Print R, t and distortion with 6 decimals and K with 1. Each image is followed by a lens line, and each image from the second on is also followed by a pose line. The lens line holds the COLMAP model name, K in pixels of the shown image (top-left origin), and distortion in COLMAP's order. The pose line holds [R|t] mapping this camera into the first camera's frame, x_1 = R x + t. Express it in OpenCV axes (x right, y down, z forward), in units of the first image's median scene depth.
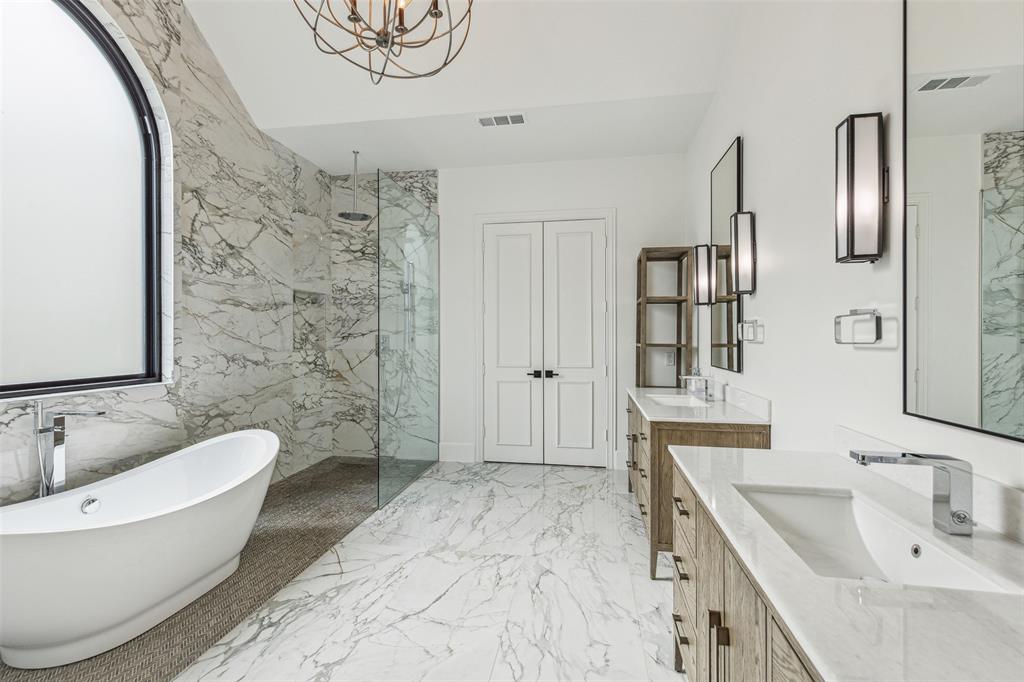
lens RADIAL K [[468.2, 0, 511.8], [0, 468.2, 338.9], [0, 0, 1]] dist [0.008187, -0.001642]
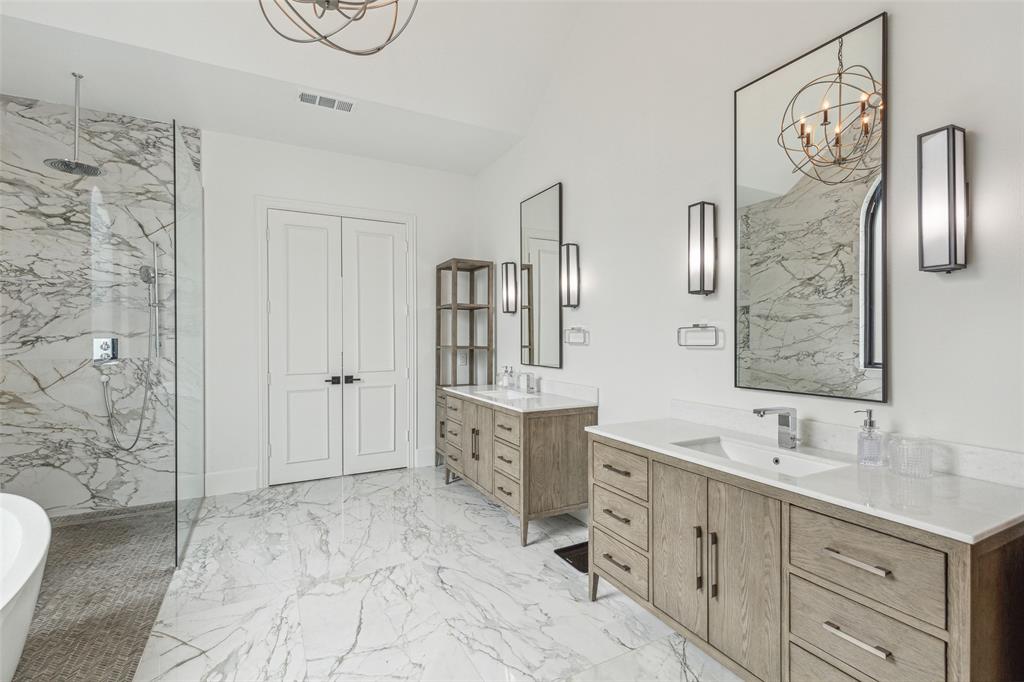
lens RADIAL K [[468.2, 0, 515.3], [0, 468.2, 342.7], [0, 0, 1]] dist [0.008187, -0.001642]
pose [[0.786066, -0.008252, 0.618087, -0.257517], [0.004698, 0.999962, 0.007375, -0.005050], [-0.618124, -0.002894, 0.786075, 0.051169]]
